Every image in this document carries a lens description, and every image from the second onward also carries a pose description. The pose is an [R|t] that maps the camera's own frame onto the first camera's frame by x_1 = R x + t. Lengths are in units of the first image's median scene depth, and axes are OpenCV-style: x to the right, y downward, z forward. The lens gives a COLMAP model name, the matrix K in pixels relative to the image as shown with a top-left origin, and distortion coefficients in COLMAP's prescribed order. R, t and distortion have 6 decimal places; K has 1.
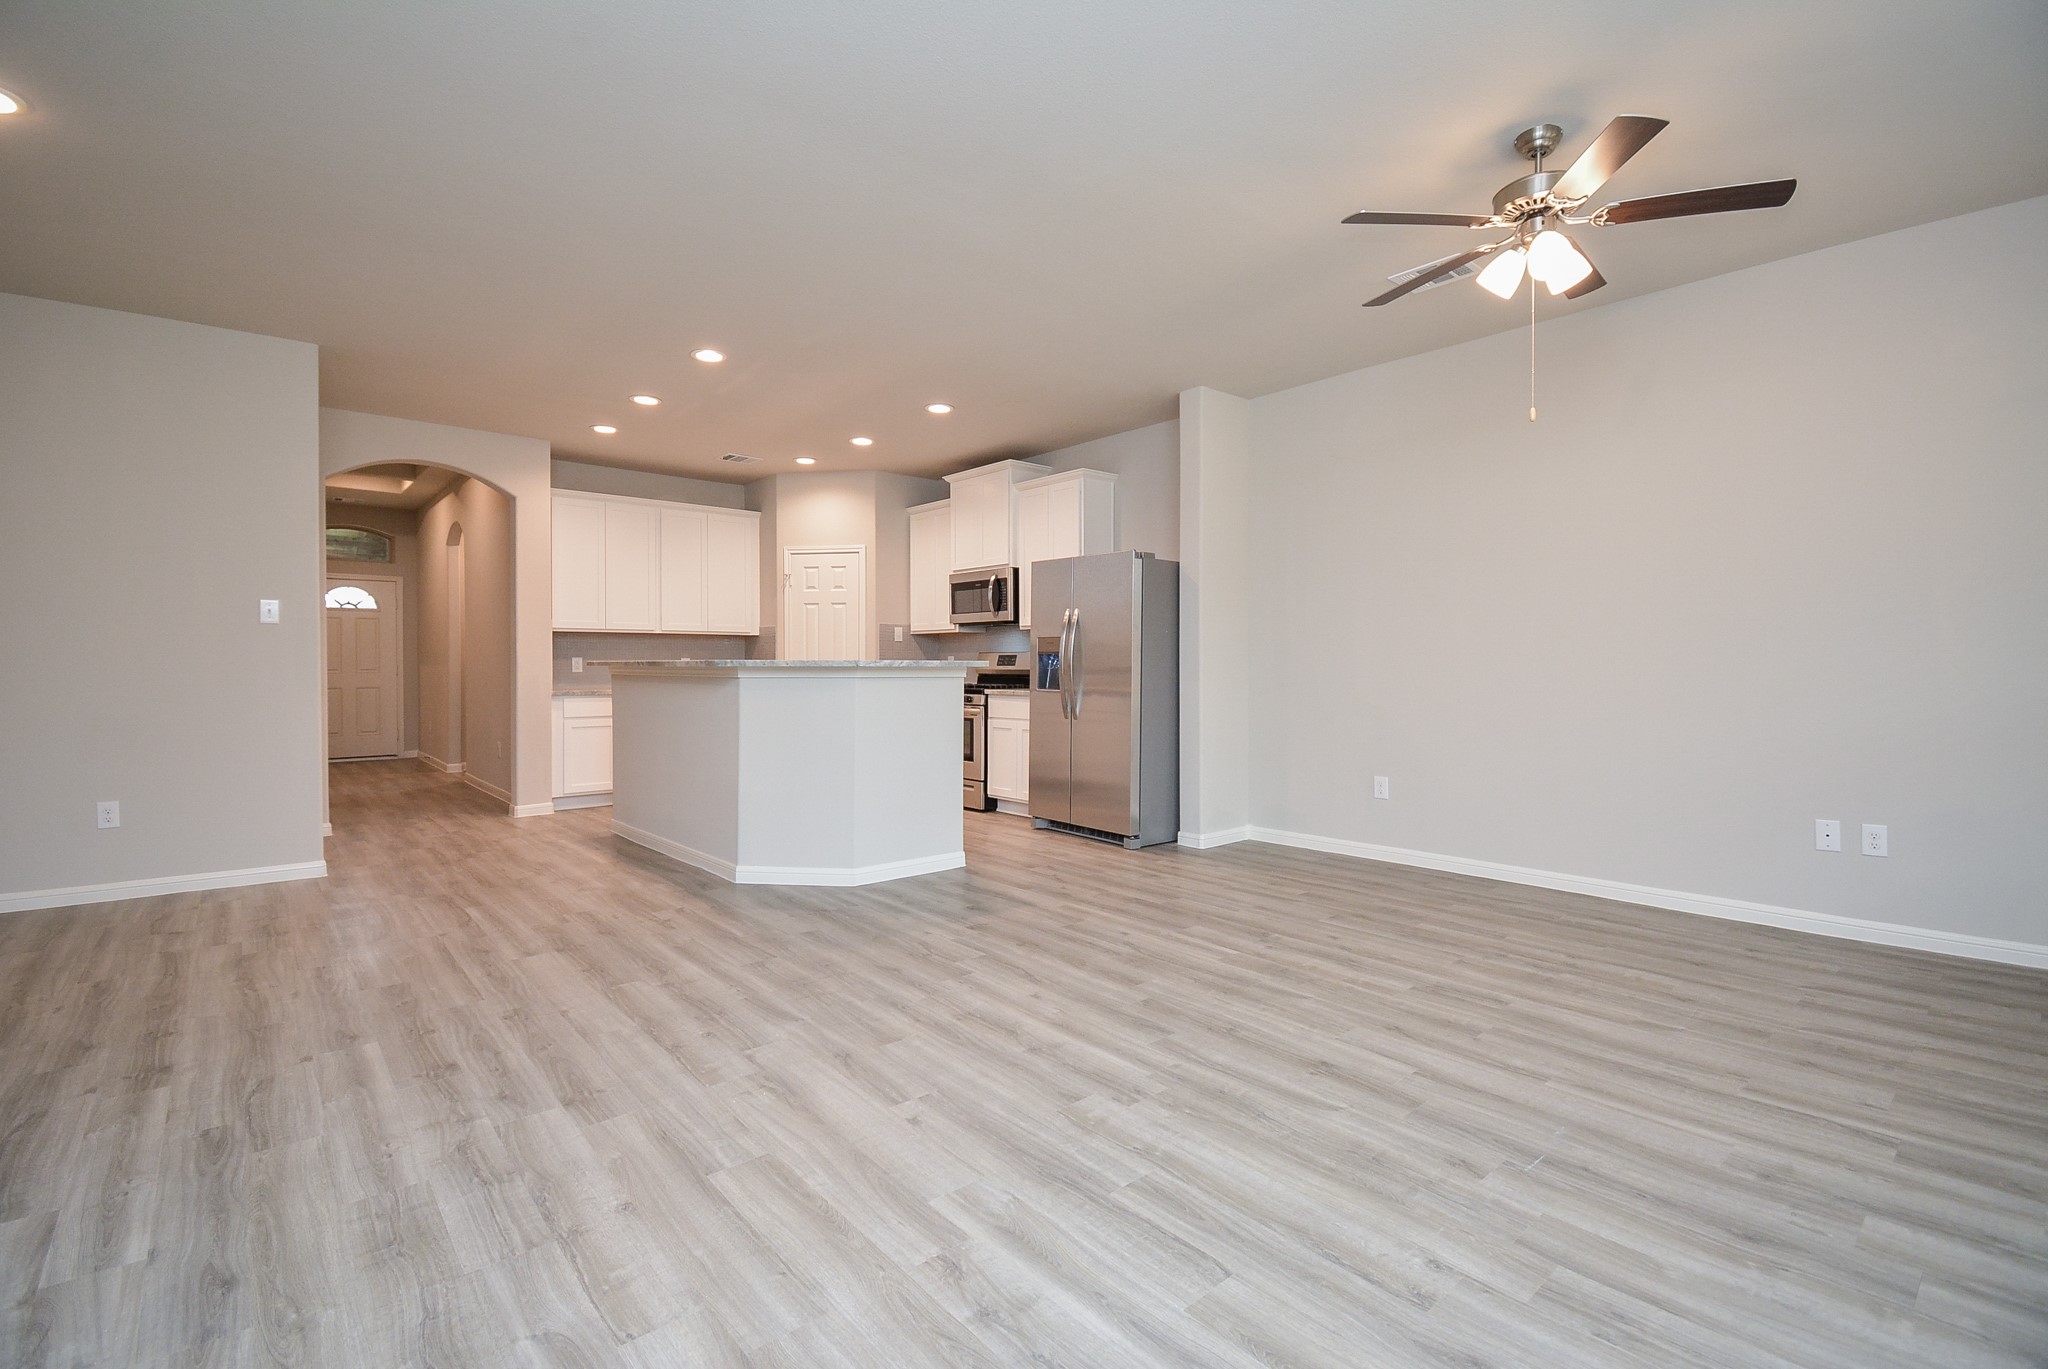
lens RADIAL K [[912.3, 0, 1011.2], [0, 912.3, 670.0], [0, 0, 1]] dist [0.018923, -0.026014]
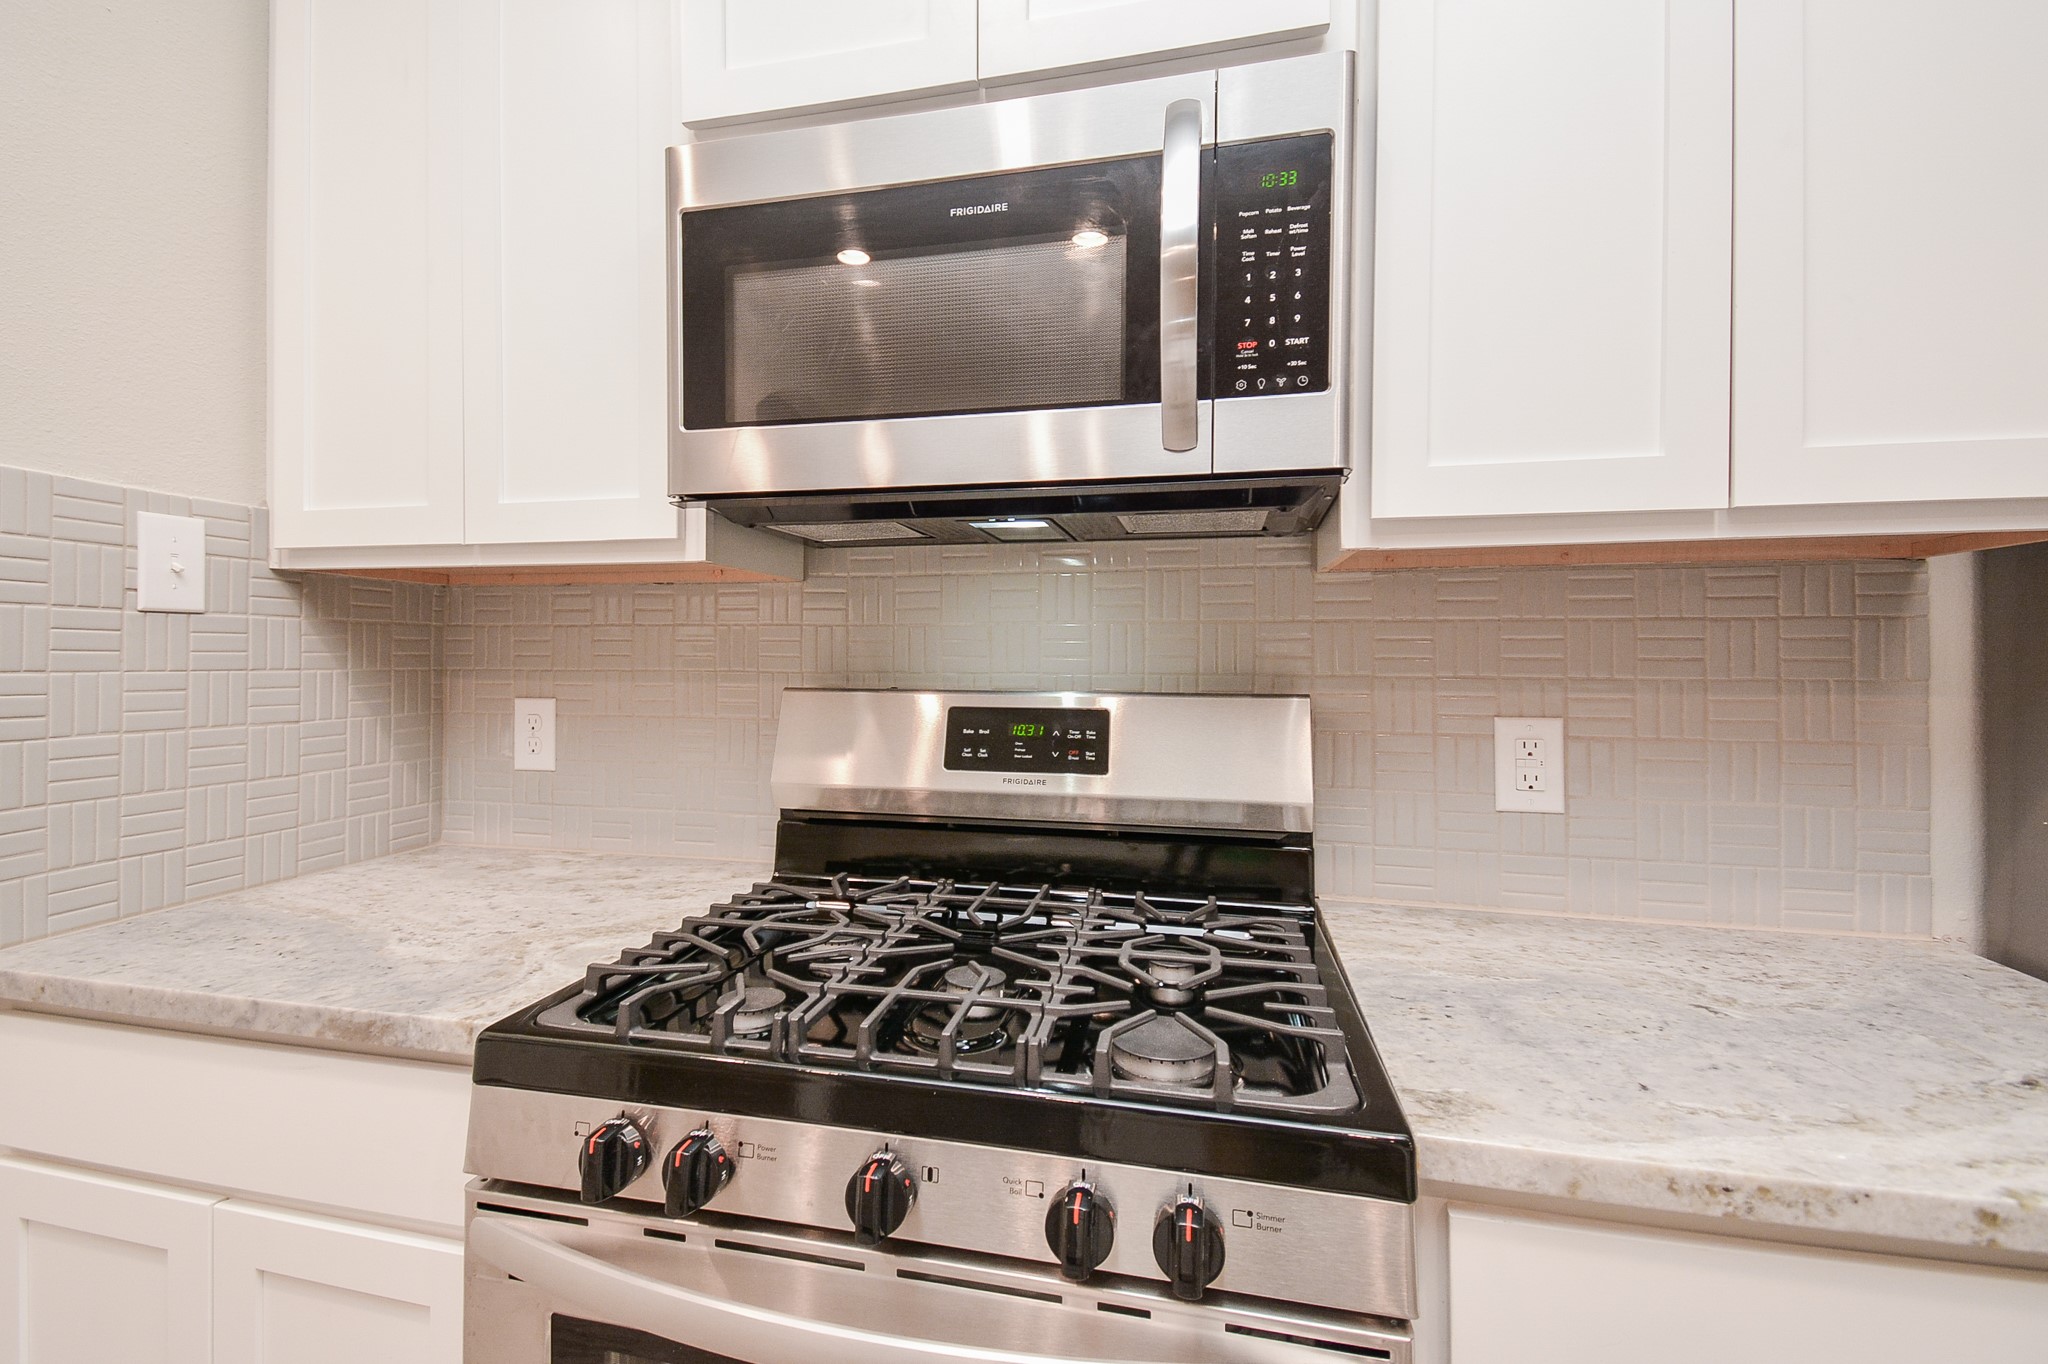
lens RADIAL K [[912.3, 0, 1011.2], [0, 912.3, 667.5], [0, 0, 1]] dist [0.018923, -0.026014]
pose [[0.805152, 0.001626, 0.593067, -0.226095], [-0.002596, 0.999996, 0.000781, -0.050571], [-0.593063, -0.002168, 0.805153, 1.790238]]
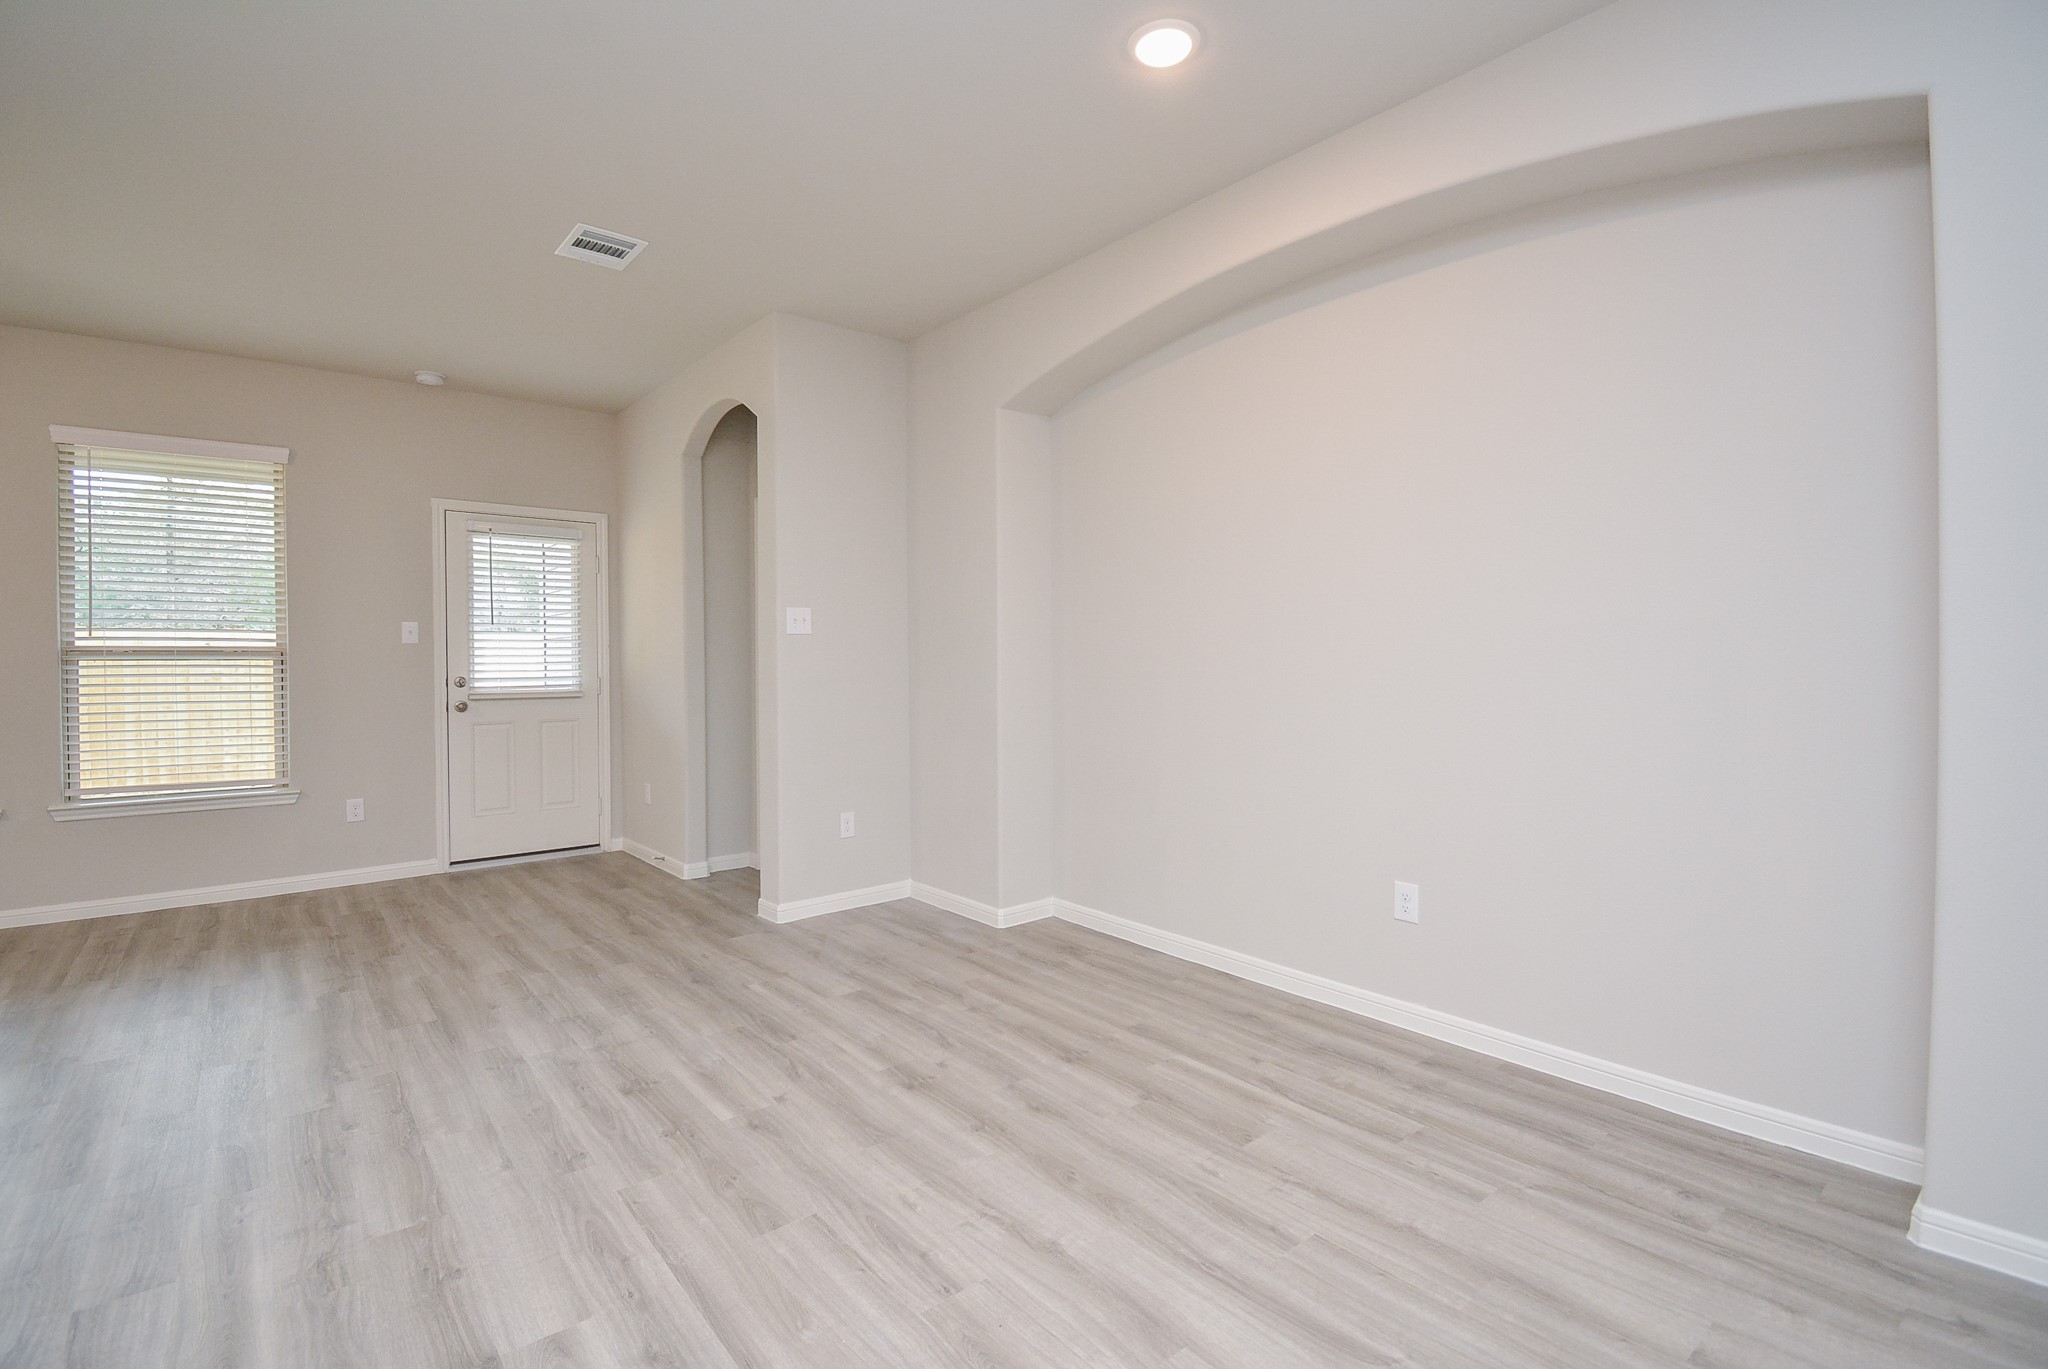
lens RADIAL K [[918.2, 0, 1007.5], [0, 918.2, 670.0], [0, 0, 1]] dist [0.021182, -0.027061]
pose [[-0.999786, 0.010002, 0.018095, -0.734834], [0.010328, 0.999785, 0.018004, -0.033850], [-0.017911, 0.018187, -0.999674, 1.395301]]
